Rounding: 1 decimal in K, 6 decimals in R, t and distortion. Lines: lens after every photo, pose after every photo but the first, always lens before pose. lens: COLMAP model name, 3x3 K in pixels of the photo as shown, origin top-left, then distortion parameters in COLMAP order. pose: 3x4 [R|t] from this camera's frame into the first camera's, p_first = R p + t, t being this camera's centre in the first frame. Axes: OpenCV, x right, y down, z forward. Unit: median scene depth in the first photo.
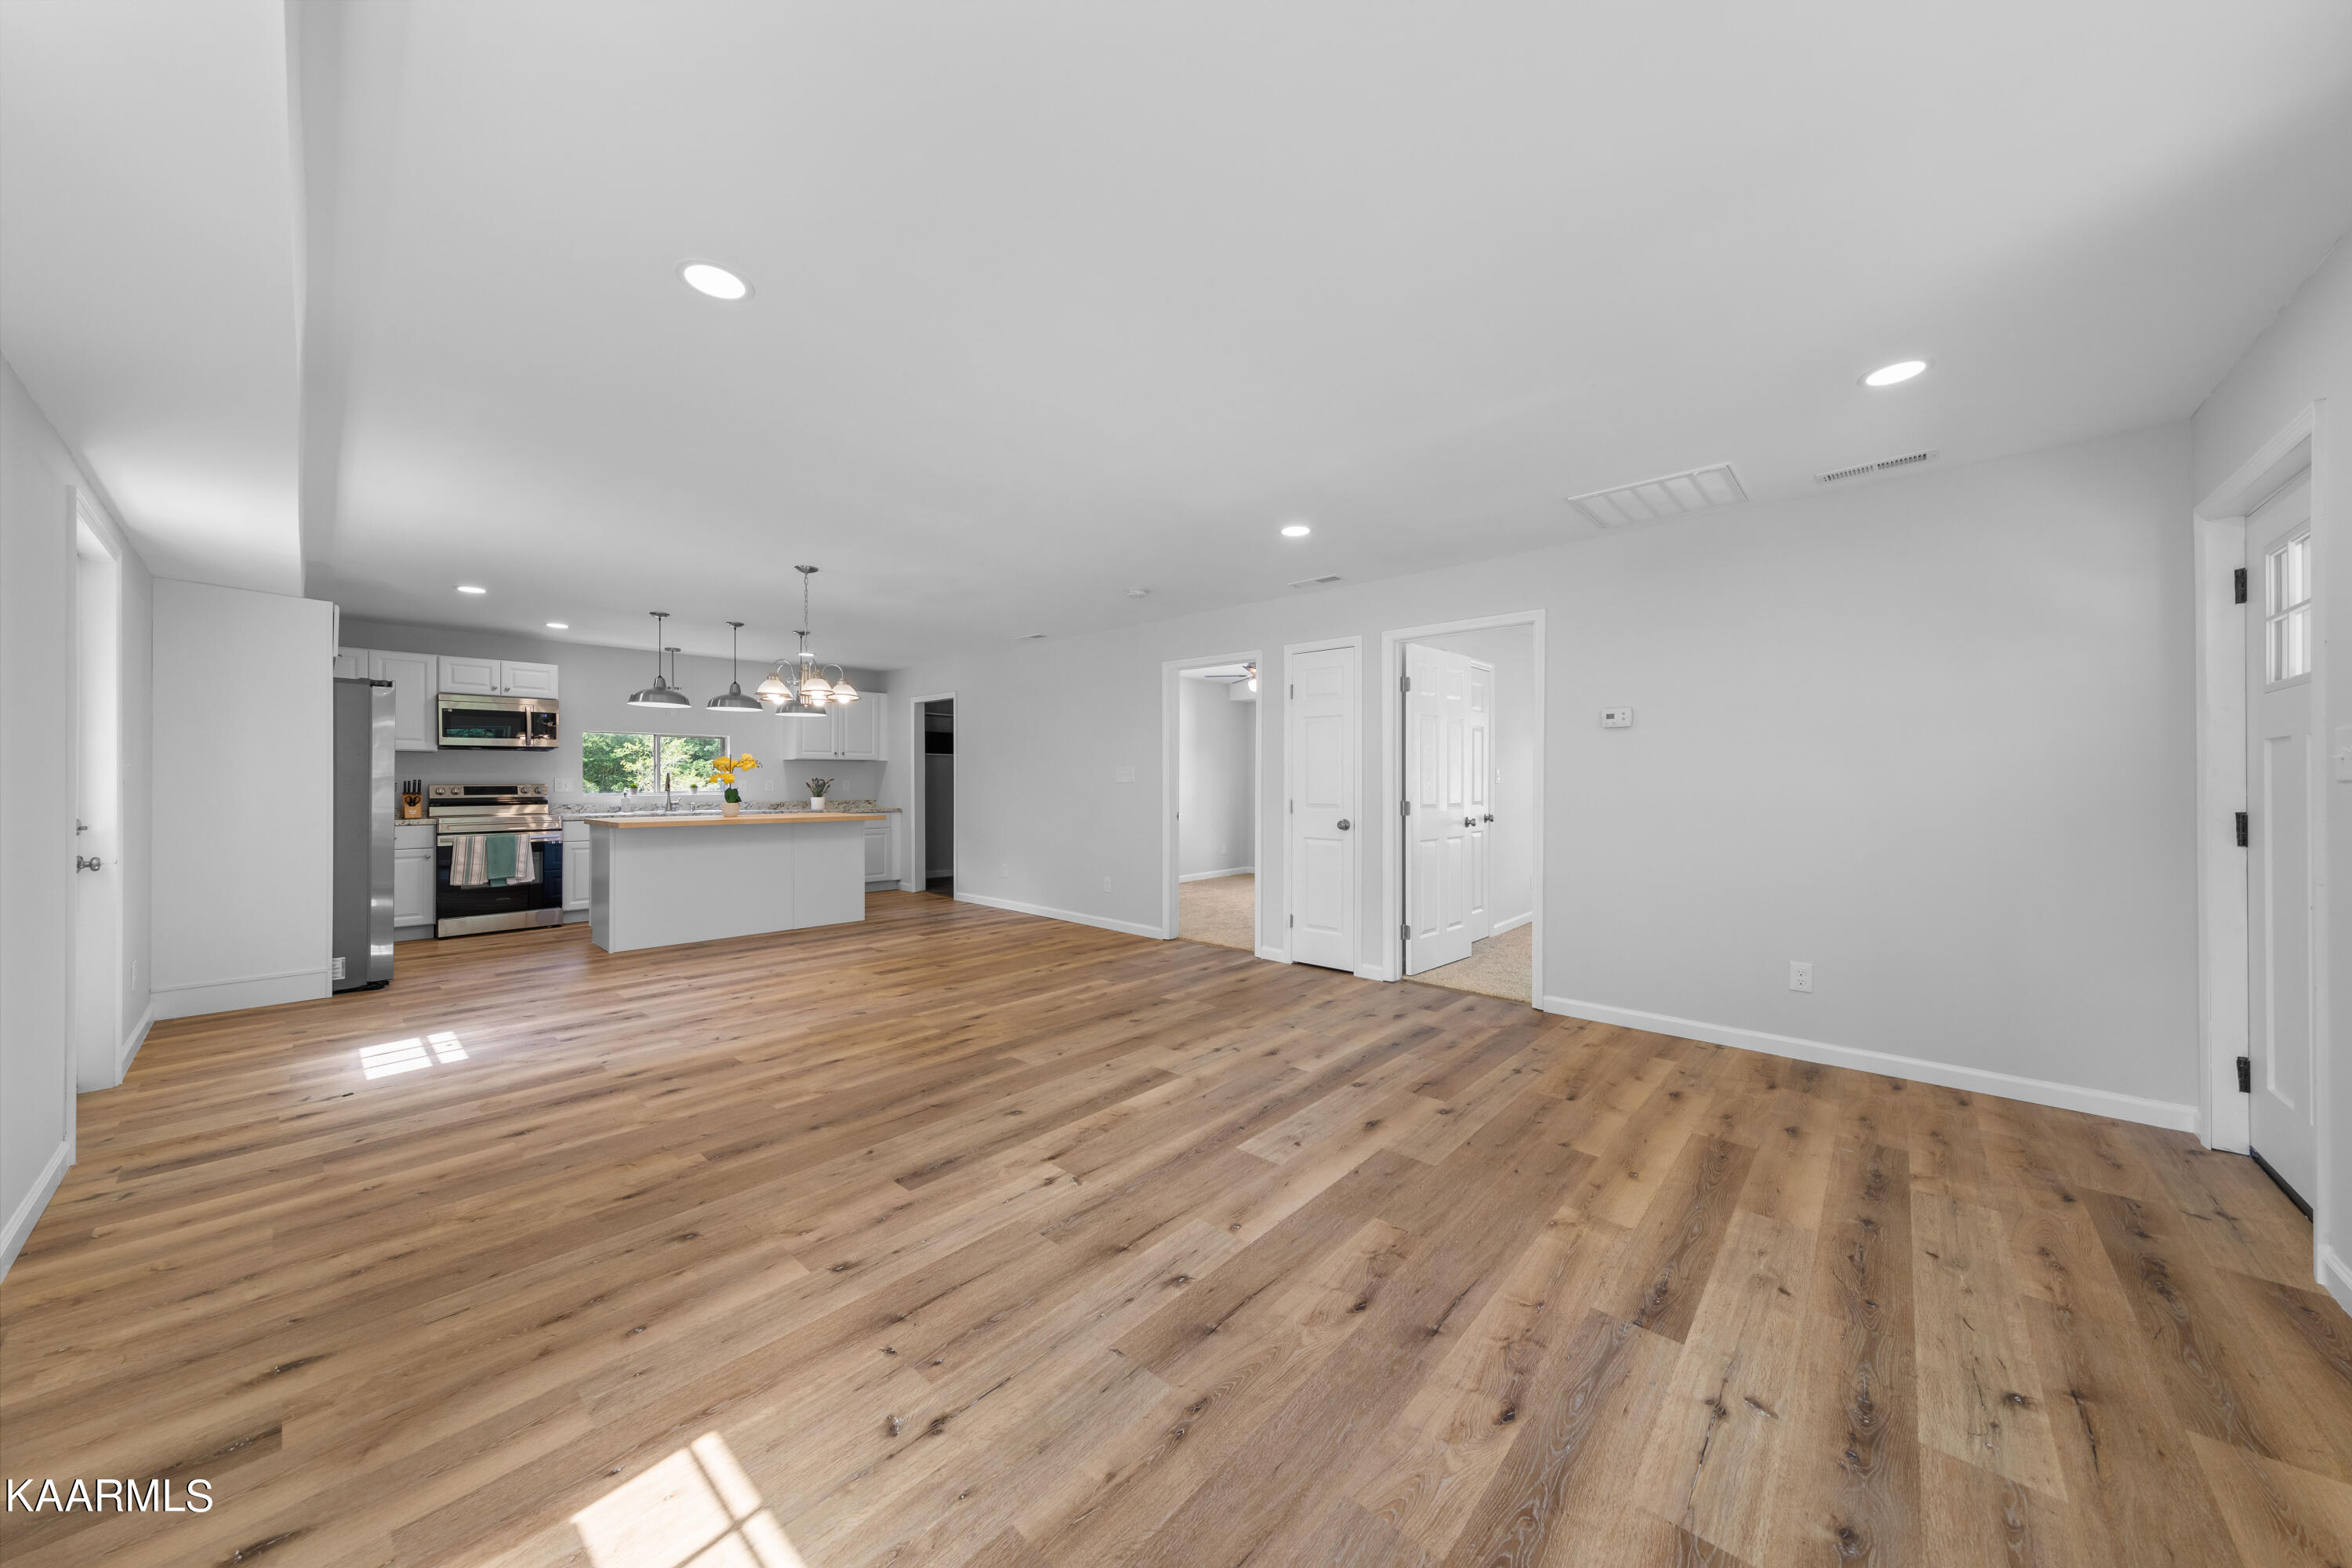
lens RADIAL K [[796.6, 0, 1171.1], [0, 796.6, 795.0], [0, 0, 1]] dist [0.000102, 0.000025]
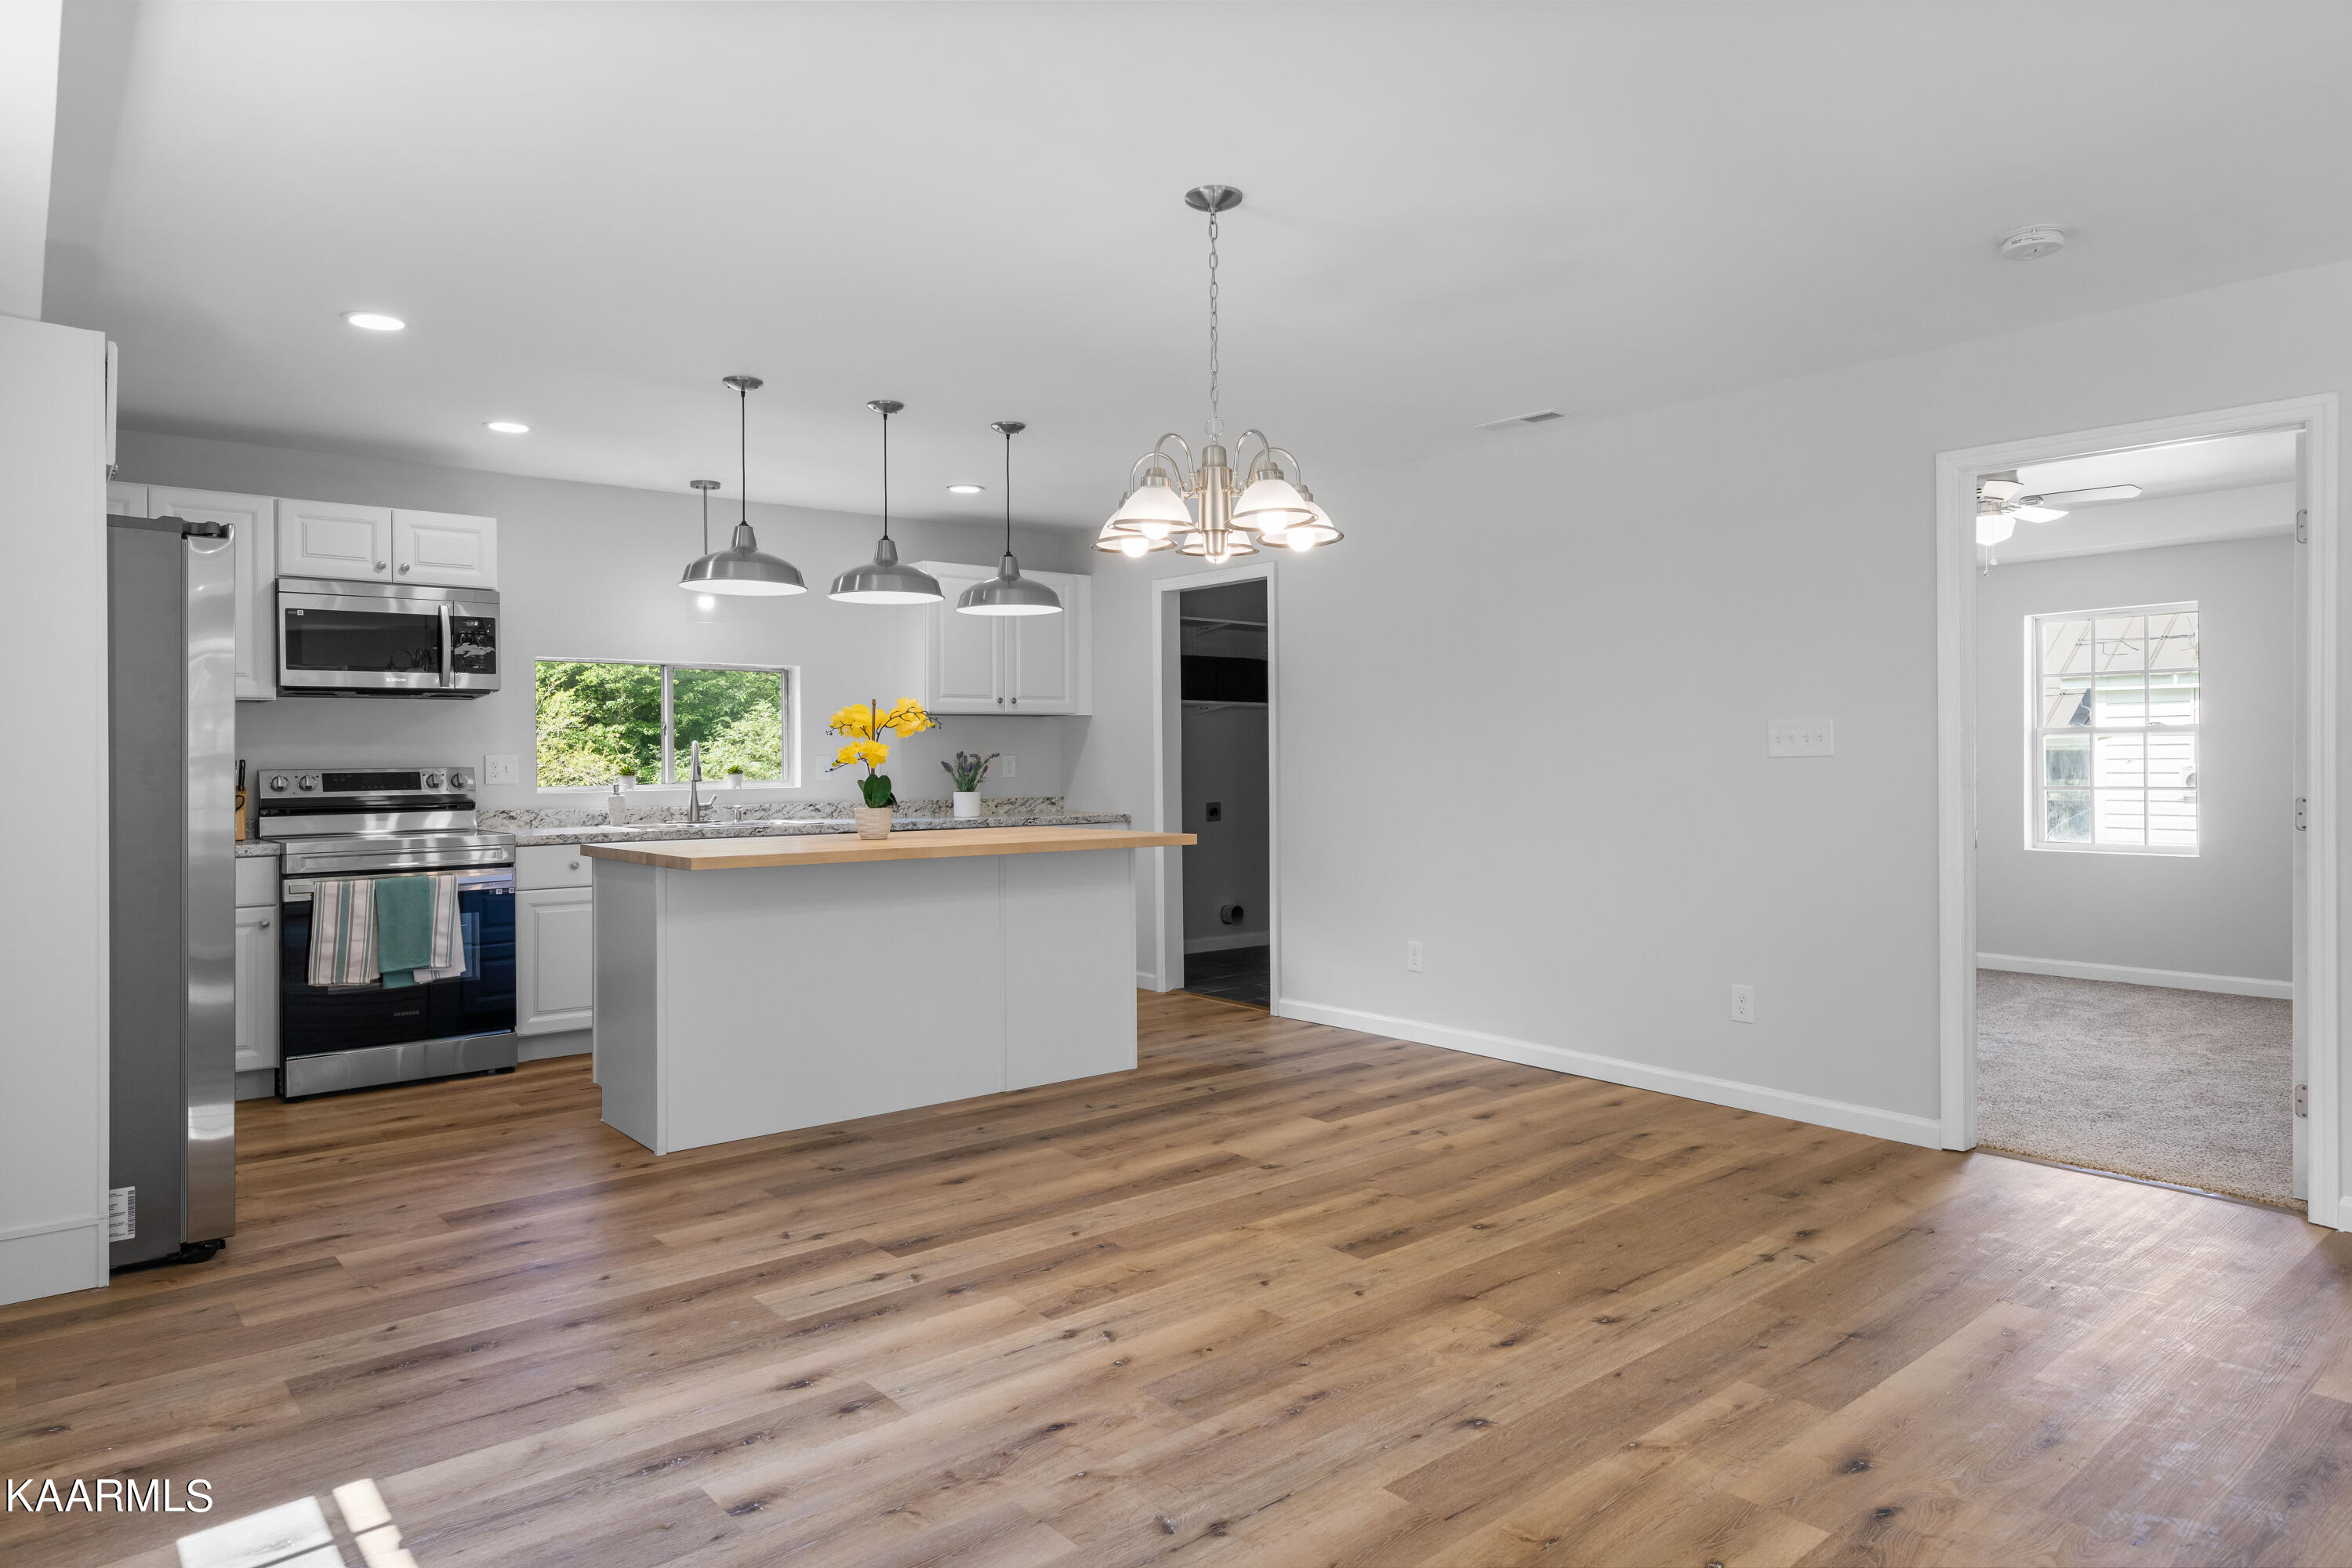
lens RADIAL K [[1402.8, 0, 1176.0], [0, 1402.8, 784.0], [0, 0, 1]] dist [0.003625, -0.001636]
pose [[0.991539, -0.003412, -0.129766, -0.284216], [0.003641, 0.999992, 0.001528, -0.003978], [0.129760, -0.001987, 0.991543, 0.242737]]
